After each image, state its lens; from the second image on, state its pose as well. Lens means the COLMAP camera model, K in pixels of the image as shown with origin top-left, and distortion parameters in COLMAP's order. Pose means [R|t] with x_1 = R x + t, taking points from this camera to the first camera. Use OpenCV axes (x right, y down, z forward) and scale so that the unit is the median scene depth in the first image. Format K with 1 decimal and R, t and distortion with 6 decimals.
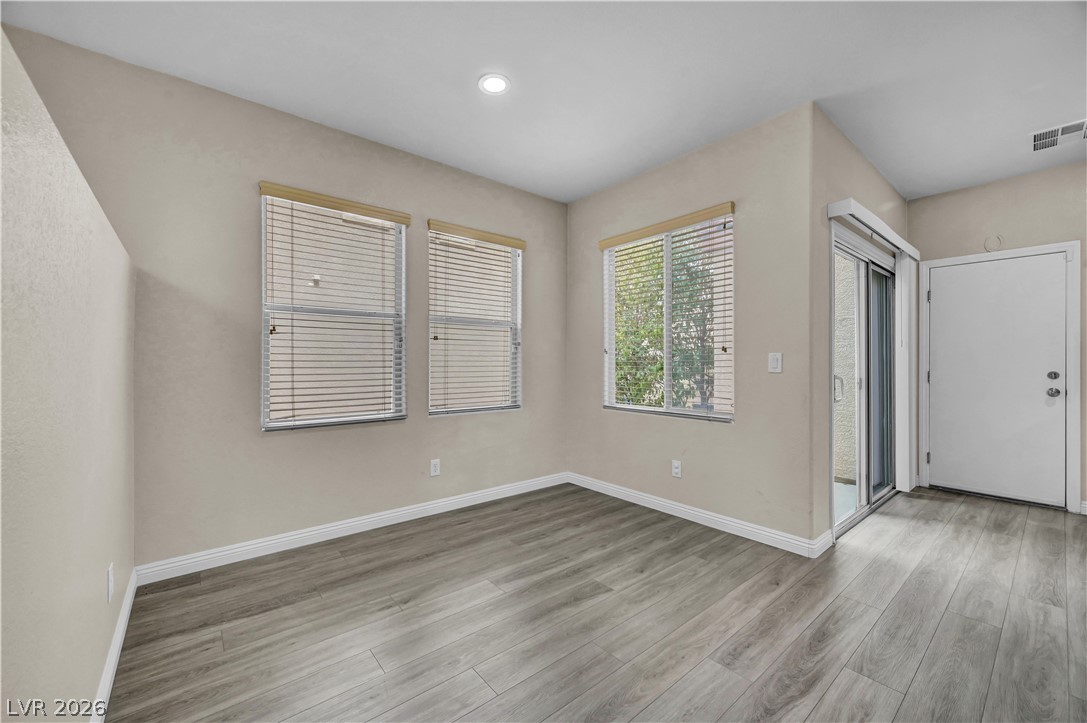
lens RADIAL K [[427.5, 0, 537.2], [0, 427.5, 361.0], [0, 0, 1]] dist [-0.000631, 0.000411]
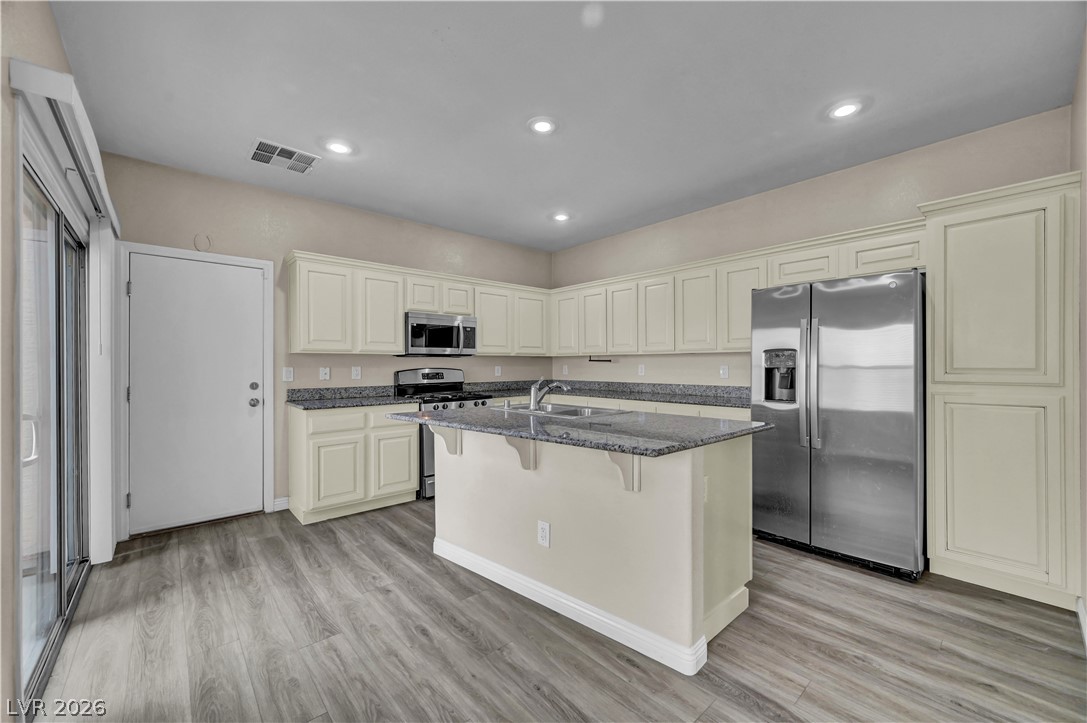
lens RADIAL K [[427.5, 0, 554.6], [0, 427.5, 364.0], [0, 0, 1]] dist [-0.000631, 0.000411]
pose [[-0.051857, 0.003328, 0.998649, 0.156688], [-0.000118, 0.999994, -0.003339, -0.018731], [-0.998654, -0.000291, -0.051857, 0.378820]]
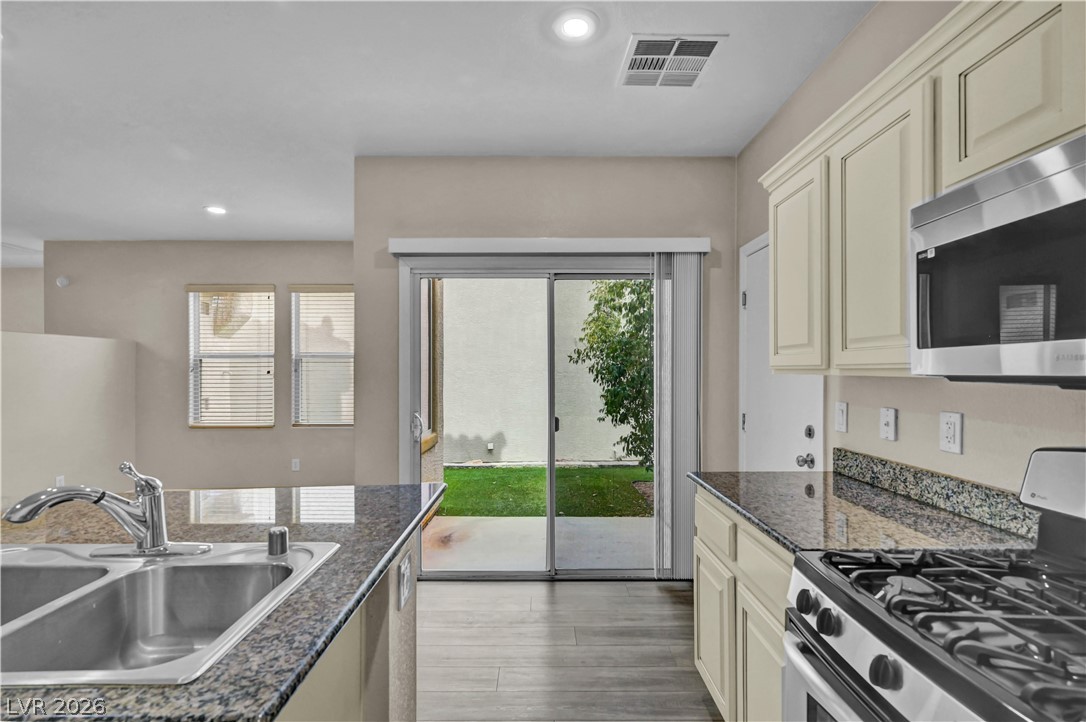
lens RADIAL K [[509.3, 0, 550.6], [0, 509.3, 368.5], [0, 0, 1]] dist [0.001870, -0.000451]
pose [[0.777910, -0.003222, -0.628367, 1.584992], [0.004280, 0.999991, 0.000171, -0.063003], [0.628361, -0.002822, 0.777917, 0.273140]]
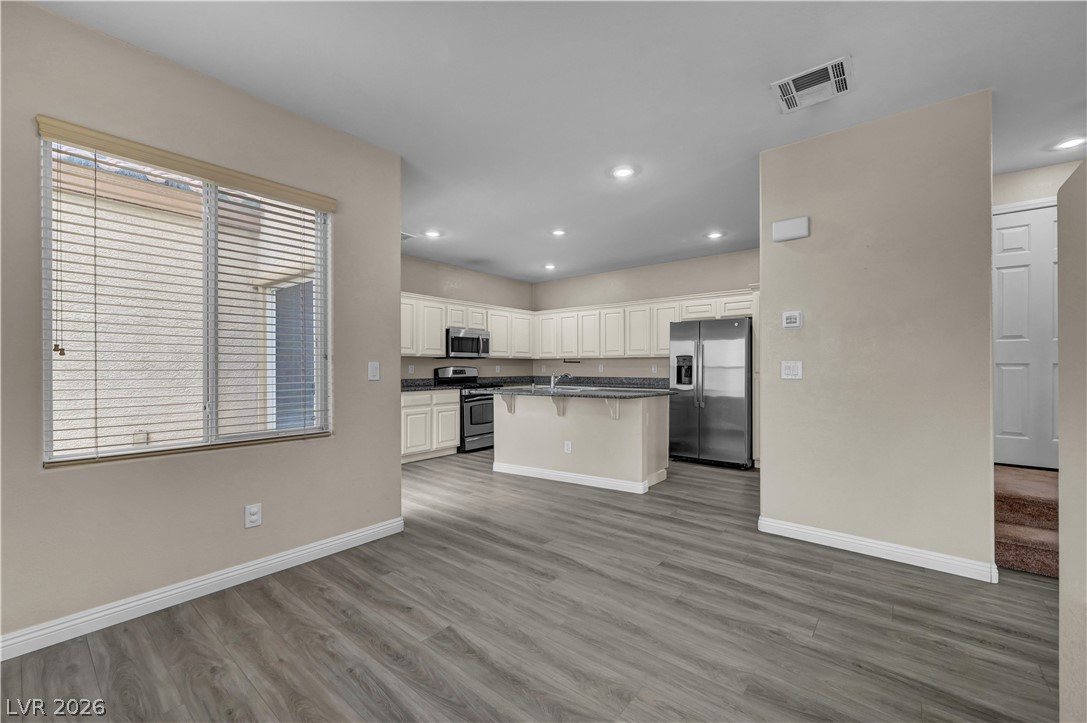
lens RADIAL K [[427.5, 0, 540.7], [0, 427.5, 368.7], [0, 0, 1]] dist [-0.000631, 0.000411]
pose [[-0.178910, 0.001153, 0.983865, -0.531145], [-0.002146, 0.999996, -0.001562, 0.003785], [-0.983863, -0.002391, -0.178907, 0.715915]]
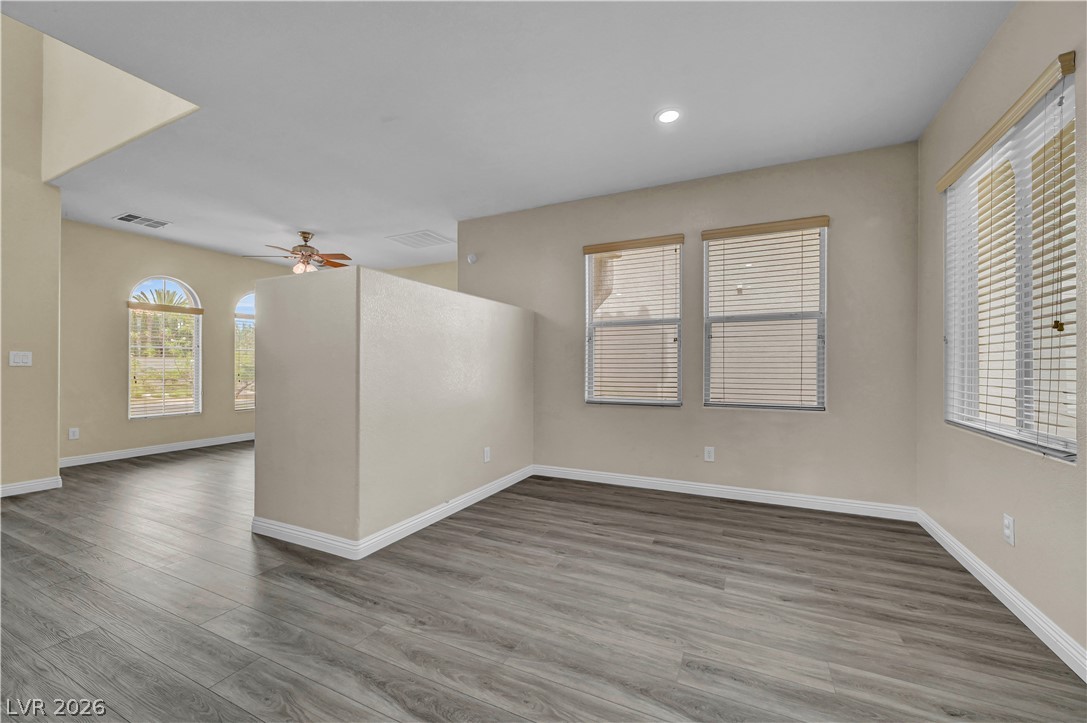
lens RADIAL K [[427.5, 0, 550.8], [0, 427.5, 364.3], [0, 0, 1]] dist [-0.000631, 0.000411]
pose [[0.431083, -0.003014, -0.902307, 0.649533], [0.003026, 0.999994, -0.001894, 0.019848], [0.902307, -0.001914, 0.431089, 0.171917]]
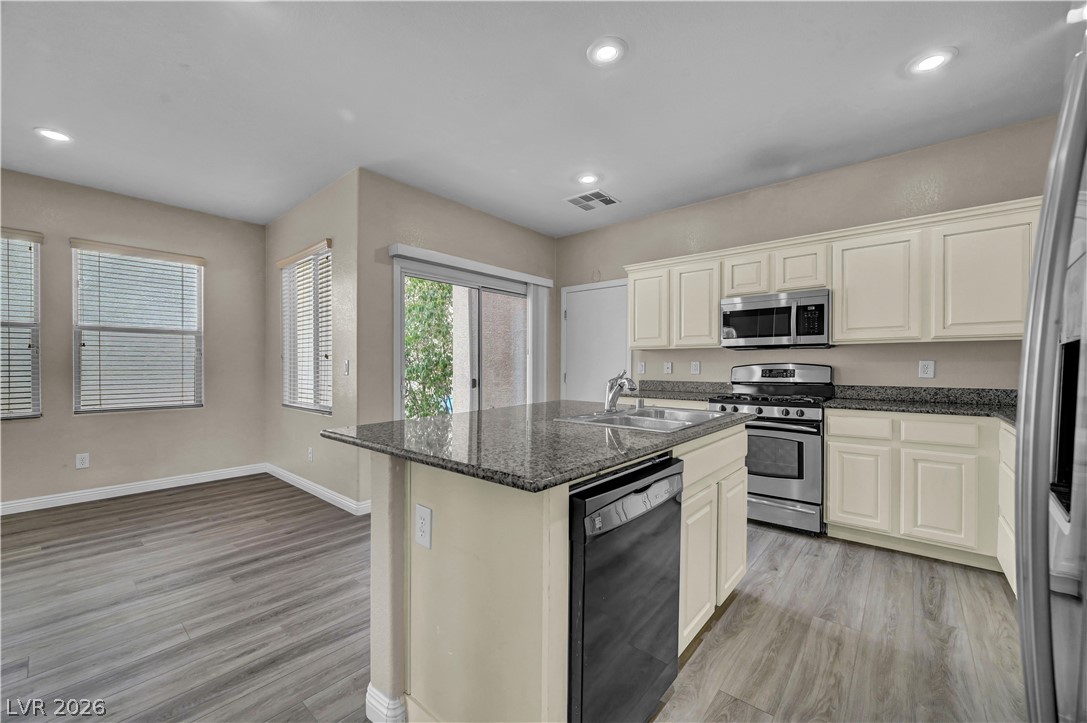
lens RADIAL K [[427.5, 0, 536.7], [0, 427.5, 368.7], [0, 0, 1]] dist [-0.000631, 0.000411]
pose [[0.985111, -0.001218, 0.171916, 0.823889], [-0.001134, 0.999907, 0.013579, -0.009592], [-0.171916, -0.013571, 0.985018, -0.335194]]
